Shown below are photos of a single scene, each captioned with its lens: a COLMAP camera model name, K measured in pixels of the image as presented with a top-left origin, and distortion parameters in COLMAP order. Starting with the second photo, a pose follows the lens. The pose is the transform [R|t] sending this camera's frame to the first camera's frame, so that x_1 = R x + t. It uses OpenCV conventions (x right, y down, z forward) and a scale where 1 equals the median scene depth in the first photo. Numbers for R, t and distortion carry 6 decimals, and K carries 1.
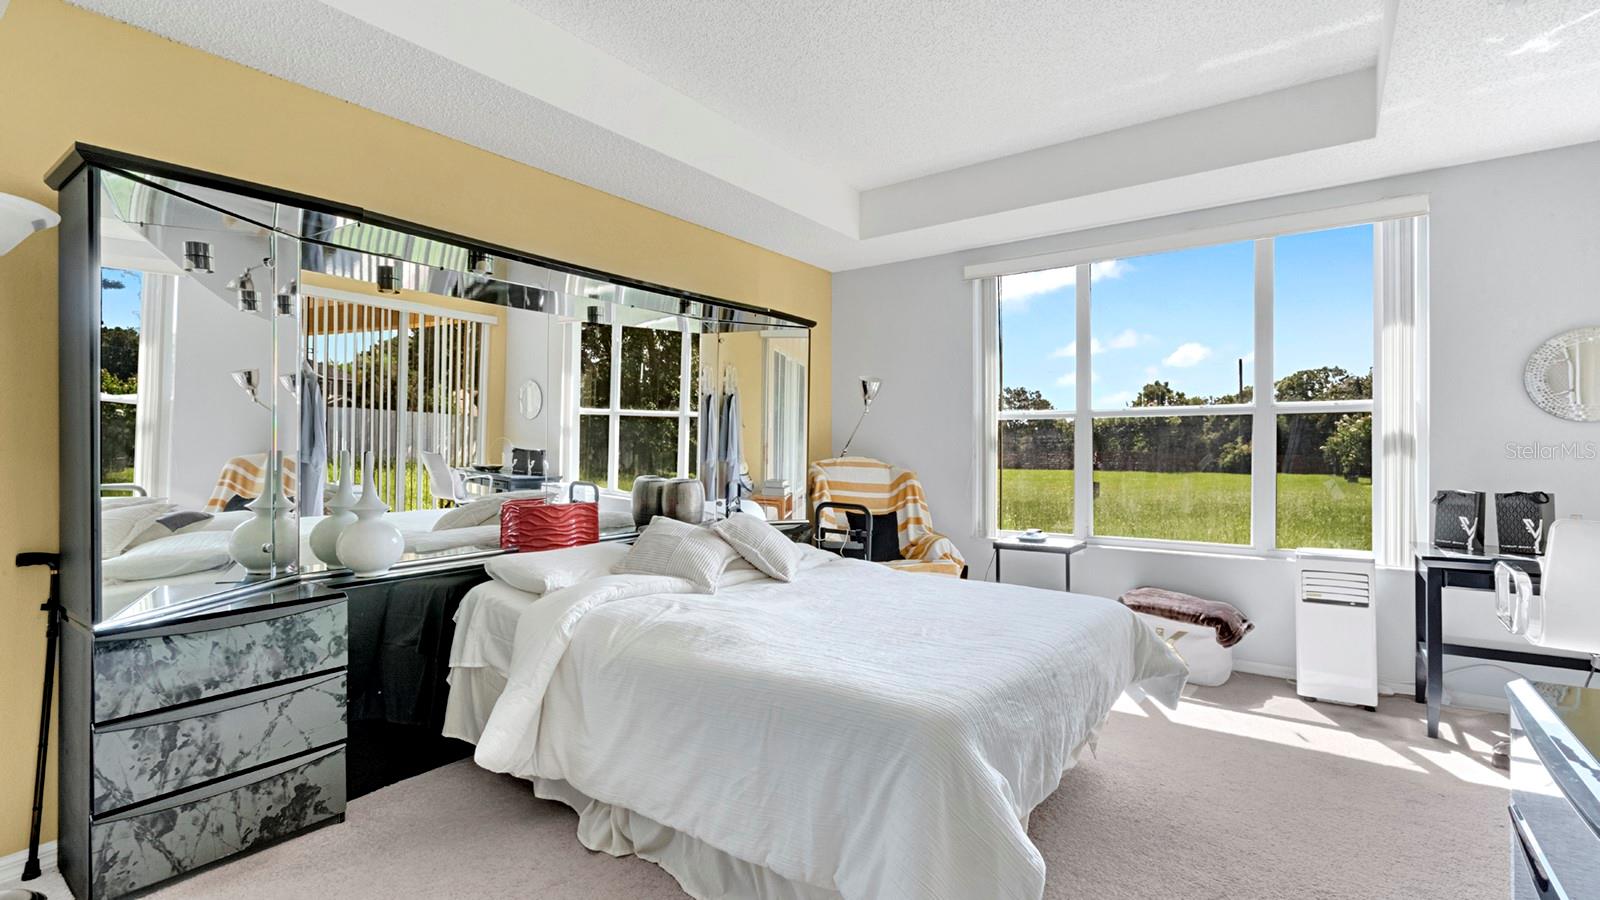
lens RADIAL K [[740.7, 0, 797.4], [0, 740.7, 450.3], [0, 0, 1]] dist [0.002103, 0.000619]
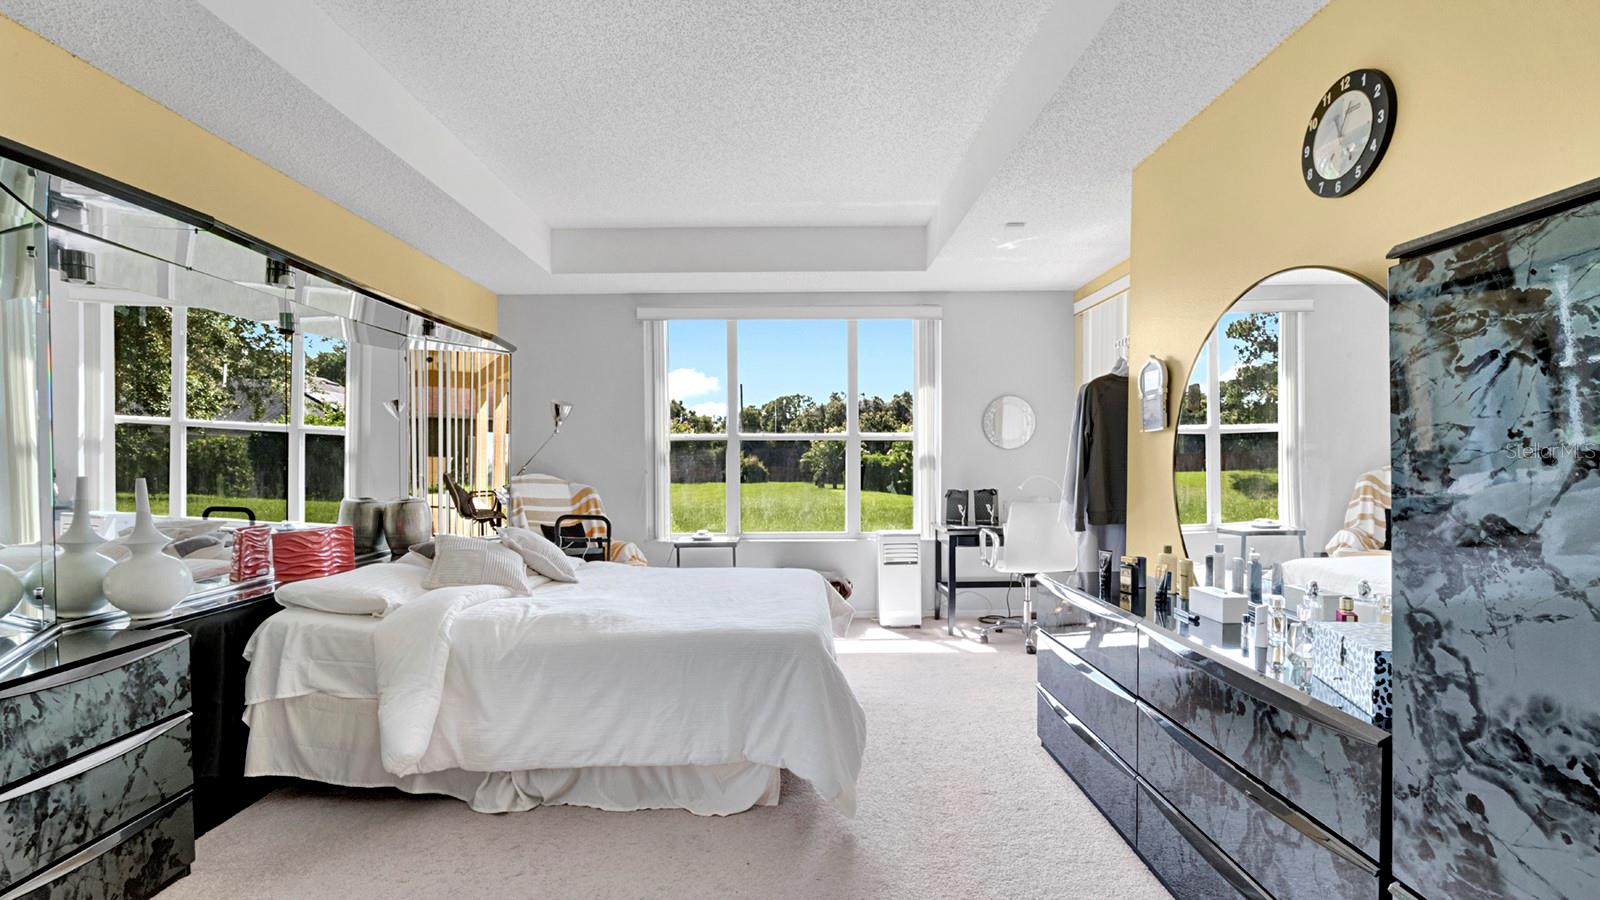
lens RADIAL K [[757.2, 0, 803.6], [0, 757.2, 494.1], [0, 0, 1]] dist [0.012398, 0.000027]
pose [[0.800683, -0.029832, 0.598345, -0.500568], [0.005324, 0.999074, 0.042687, -0.012418], [-0.599064, -0.030993, 0.800101, -0.197304]]
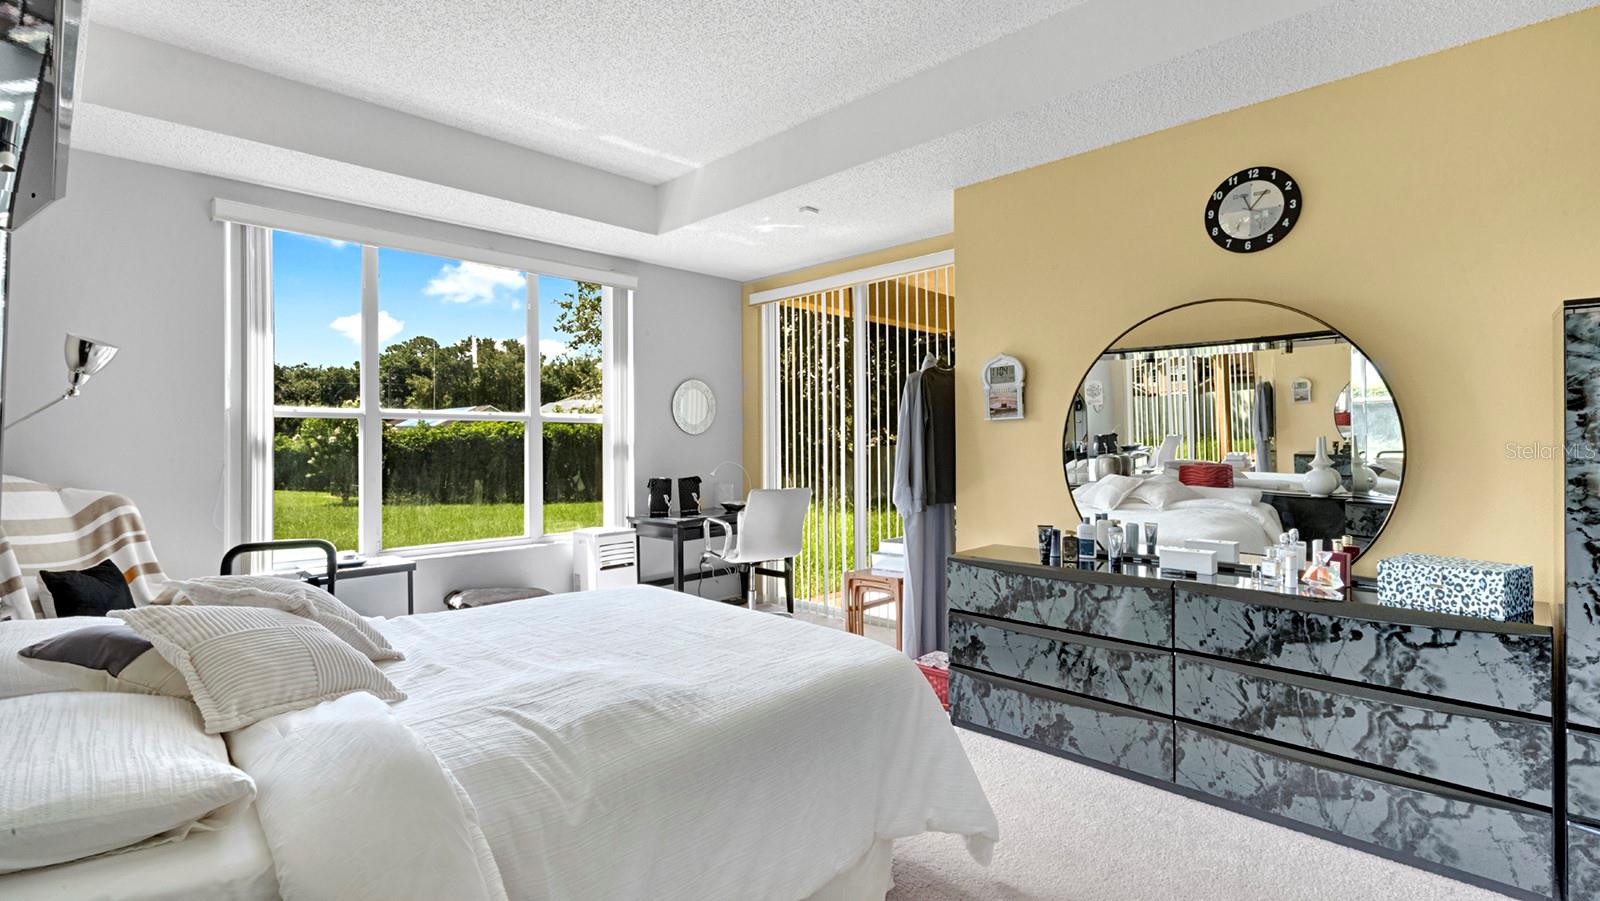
lens RADIAL K [[740.7, 0, 797.4], [0, 740.7, 450.8], [0, 0, 1]] dist [0.002103, 0.000619]
pose [[0.132536, -0.007366, 0.991151, -0.716350], [0.007594, 0.999951, 0.006416, -0.012381], [-0.991149, 0.006676, 0.132586, 0.629884]]
